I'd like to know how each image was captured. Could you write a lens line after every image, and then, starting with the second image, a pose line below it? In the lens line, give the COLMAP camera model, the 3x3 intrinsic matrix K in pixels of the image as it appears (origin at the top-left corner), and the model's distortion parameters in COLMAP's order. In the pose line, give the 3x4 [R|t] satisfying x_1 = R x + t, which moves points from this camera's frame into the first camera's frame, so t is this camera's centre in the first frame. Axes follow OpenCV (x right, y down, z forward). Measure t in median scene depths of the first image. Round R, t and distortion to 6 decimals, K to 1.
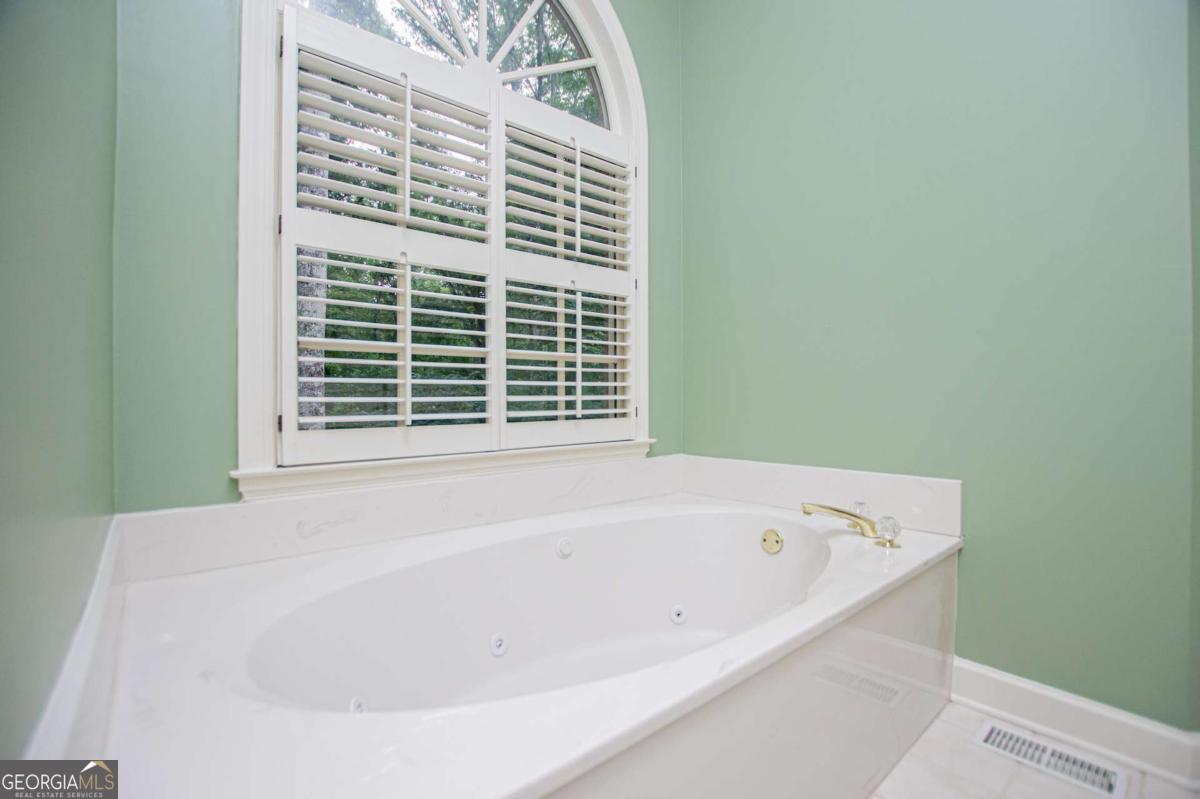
lens RADIAL K [[528.6, 0, 604.4], [0, 528.6, 403.6], [0, 0, 1]] dist [-0.029541, 0.000704]
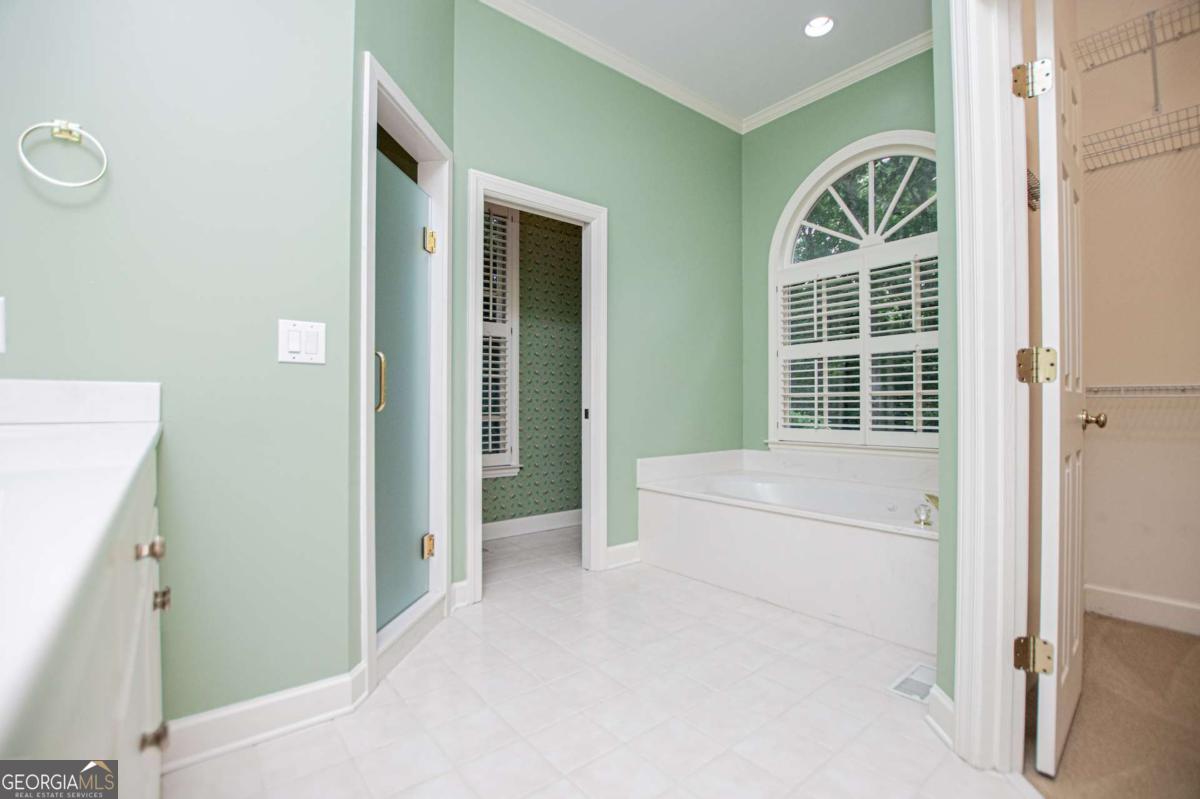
lens RADIAL K [[537.4, 0, 605.6], [0, 537.4, 403.5], [0, 0, 1]] dist [-0.030043, 0.000749]
pose [[-0.013020, 0.001276, -0.999914, 1.907368], [-0.009743, 0.999952, 0.001403, -0.059802], [0.999868, 0.009761, -0.013007, 0.094321]]
